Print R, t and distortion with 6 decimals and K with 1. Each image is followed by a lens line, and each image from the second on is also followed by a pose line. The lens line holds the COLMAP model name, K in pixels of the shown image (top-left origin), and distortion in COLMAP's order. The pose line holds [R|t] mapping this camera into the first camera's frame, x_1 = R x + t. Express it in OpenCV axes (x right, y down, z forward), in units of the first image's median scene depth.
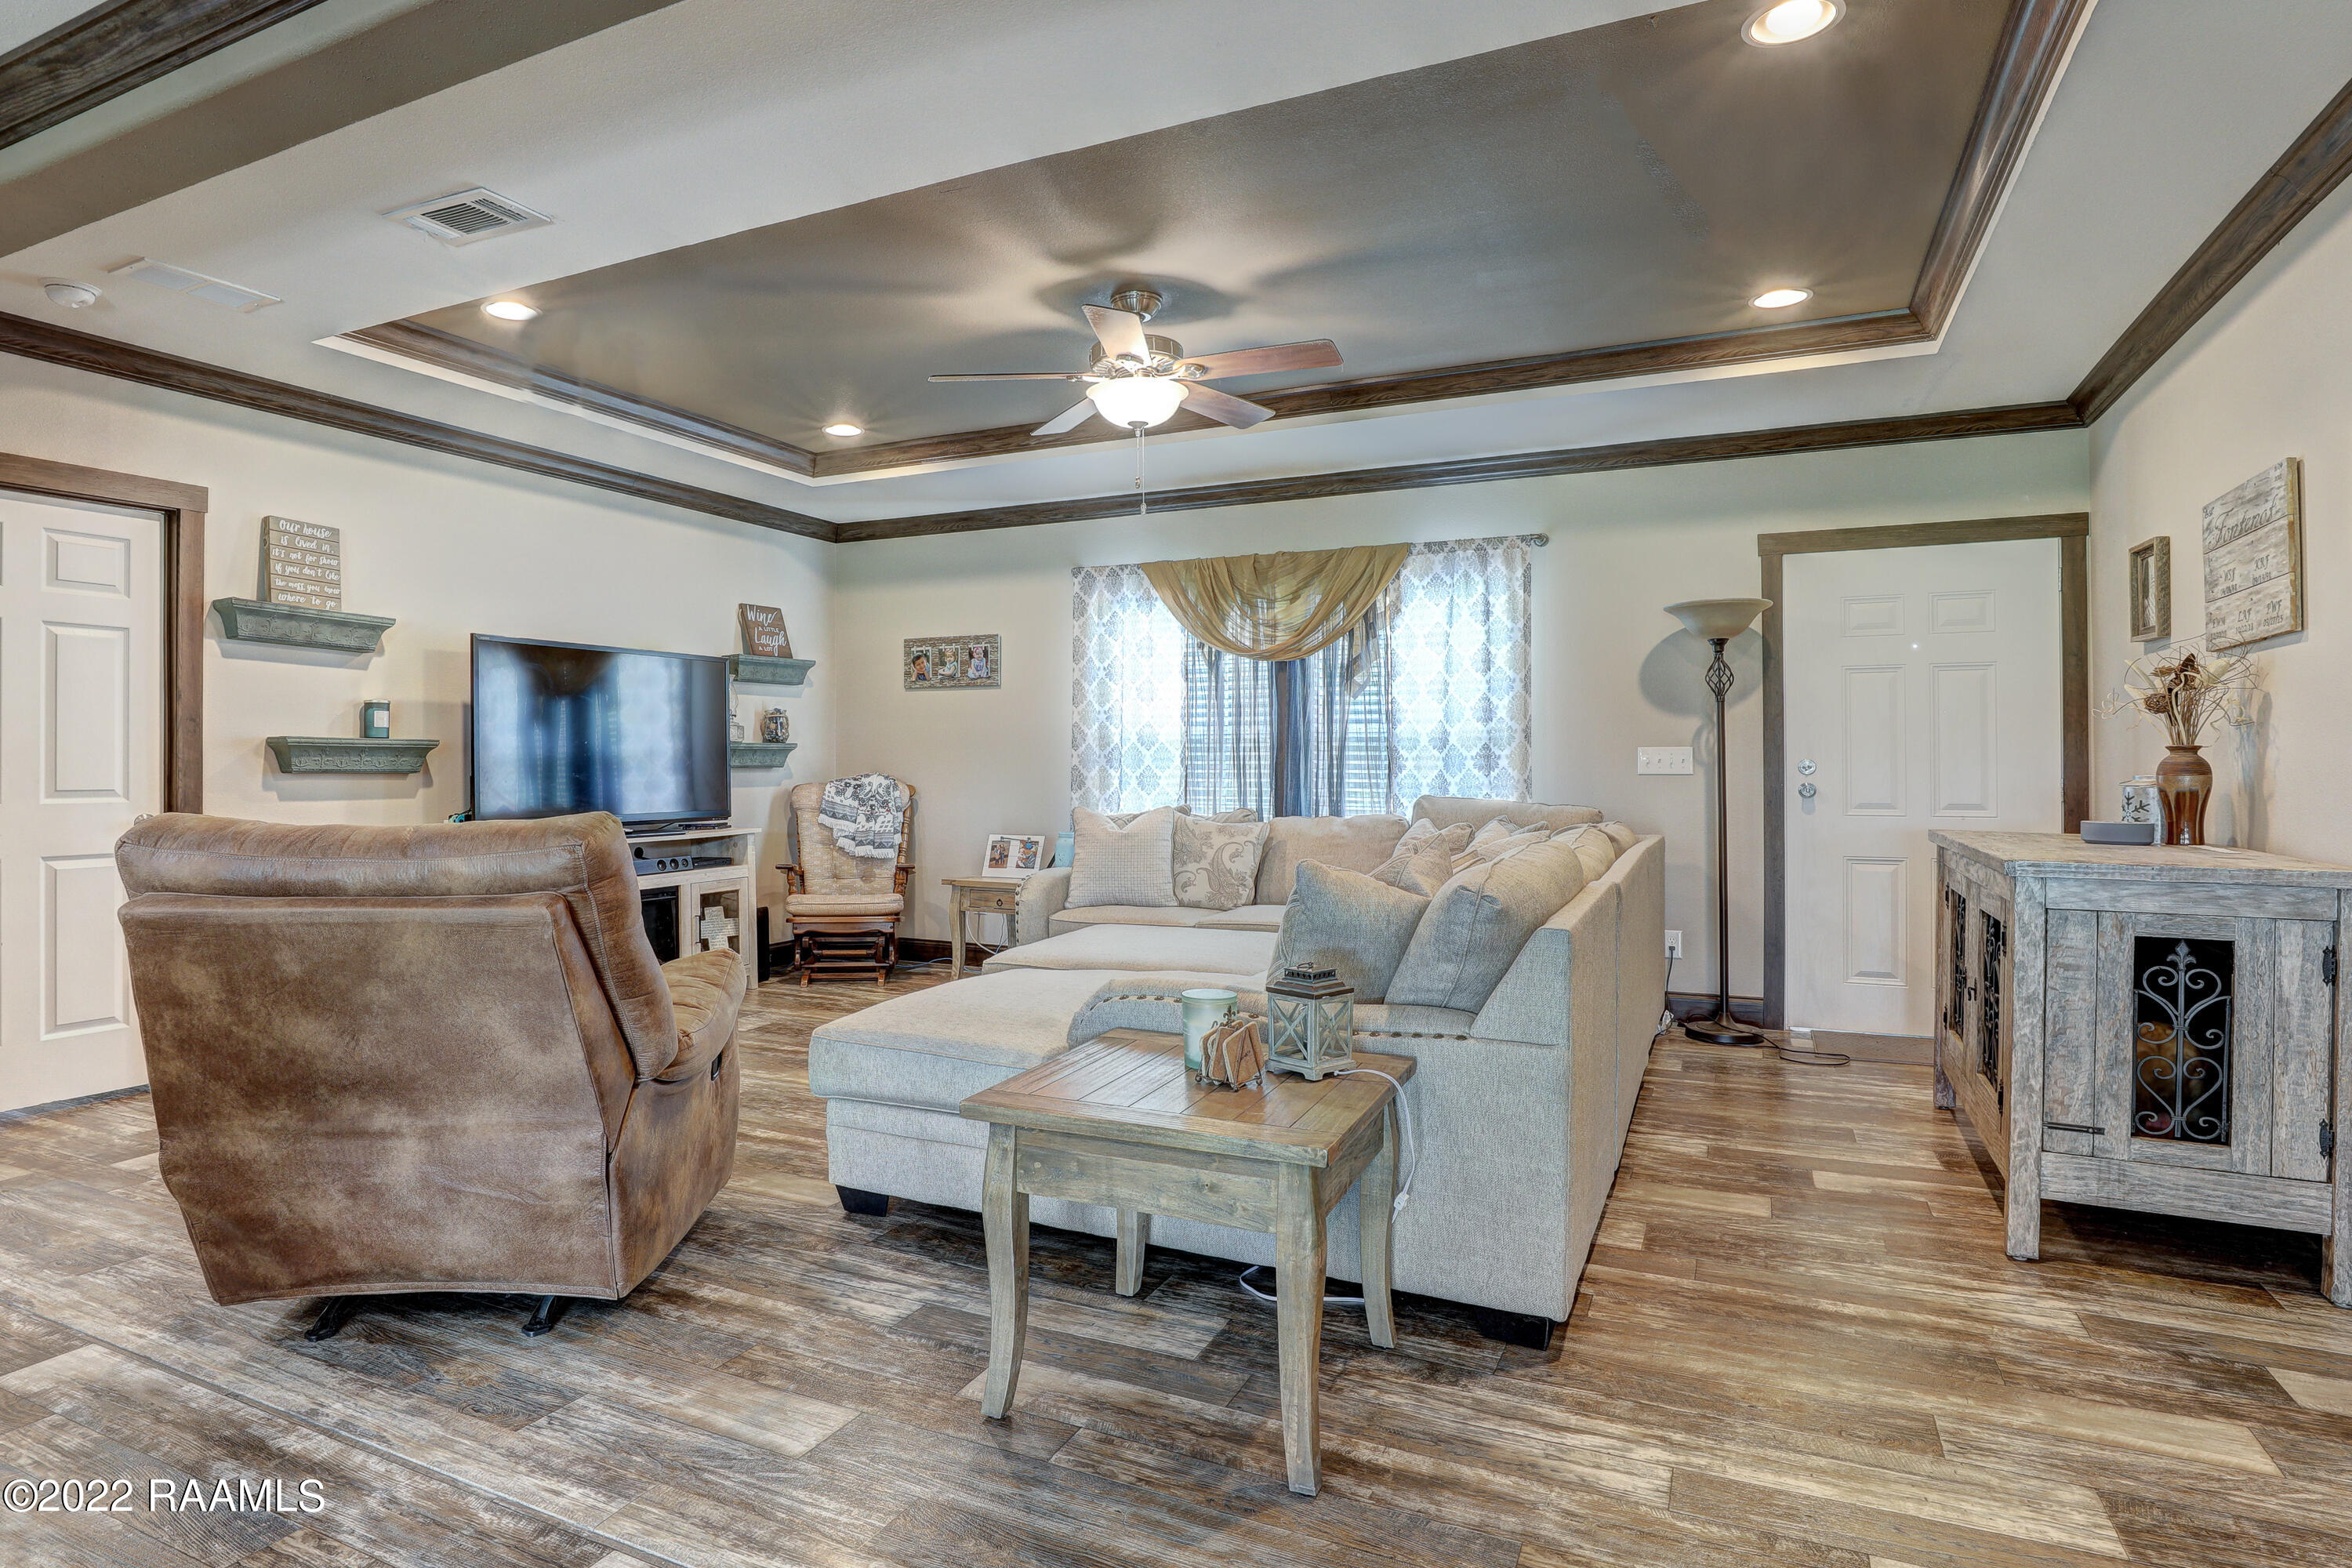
lens RADIAL K [[1487.0, 0, 1176.0], [0, 1487.0, 784.0], [0, 0, 1]] dist [-0.071038, 0.038660]
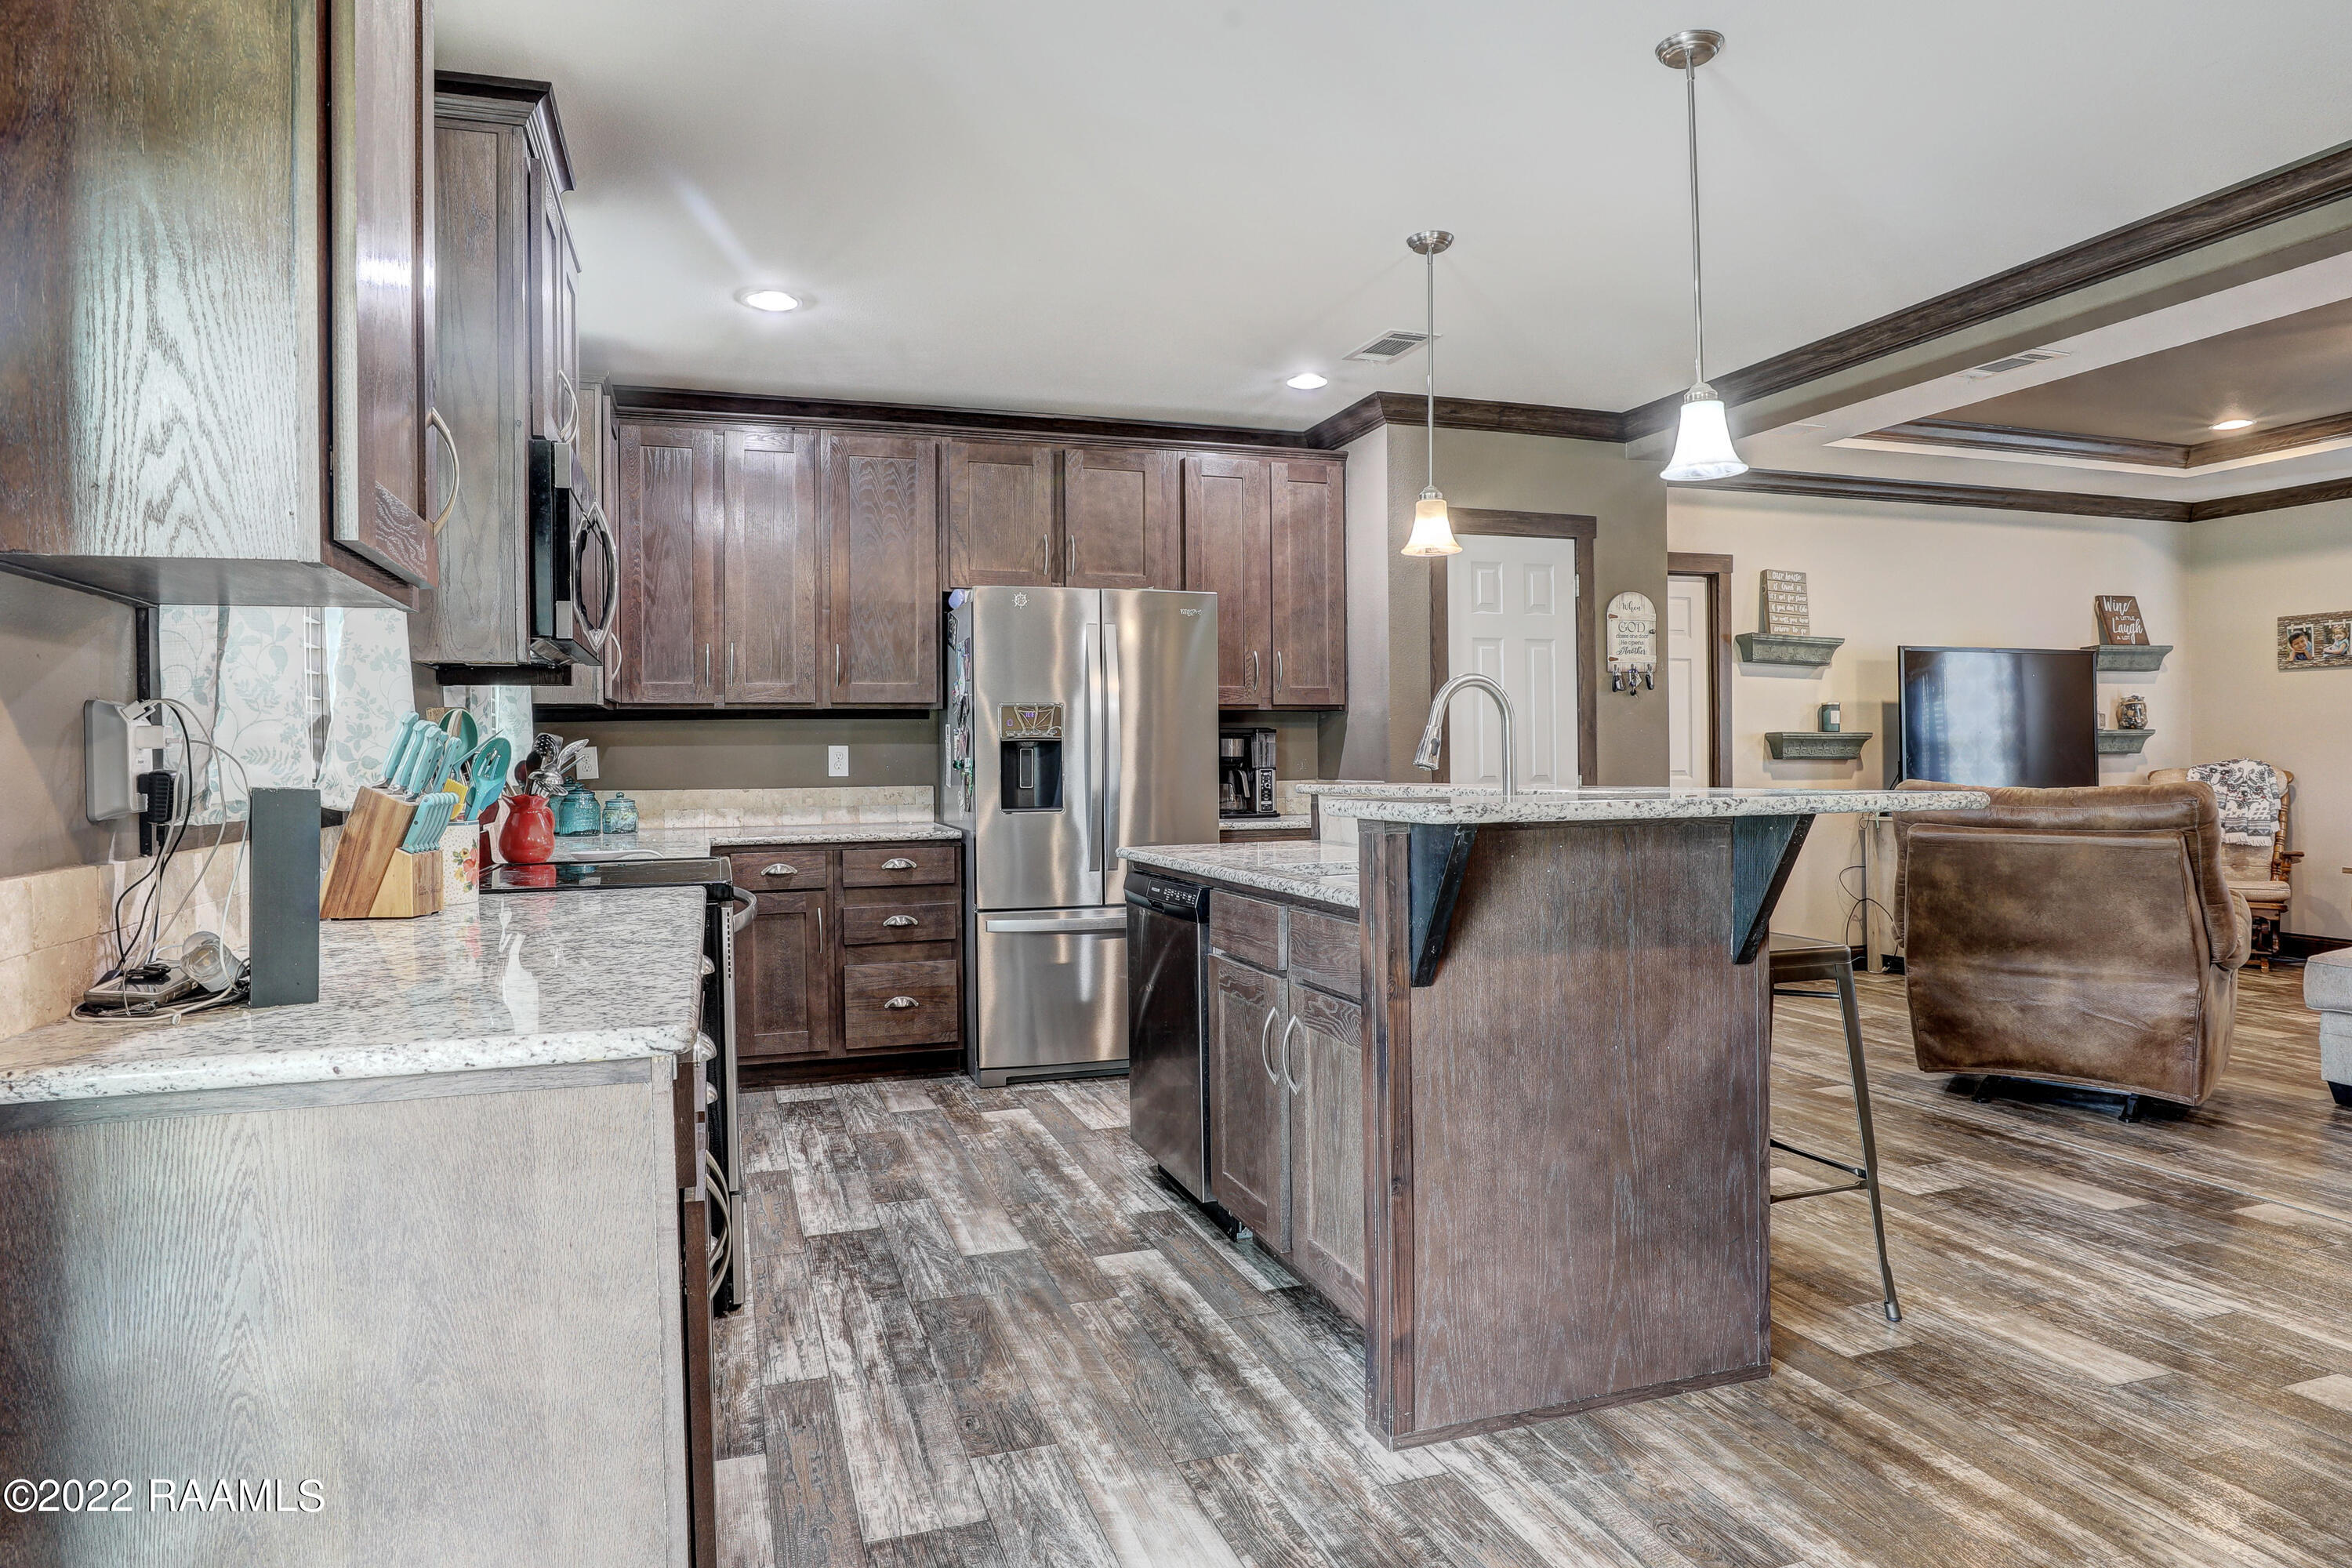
lens RADIAL K [[1487.0, 0, 1176.0], [0, 1487.0, 784.0], [0, 0, 1]] dist [-0.071038, 0.038660]
pose [[0.694997, 0.007215, -0.718976, -0.009066], [-0.001498, 0.999962, 0.008586, 0.002271], [0.719011, -0.004890, 0.694982, -0.168200]]
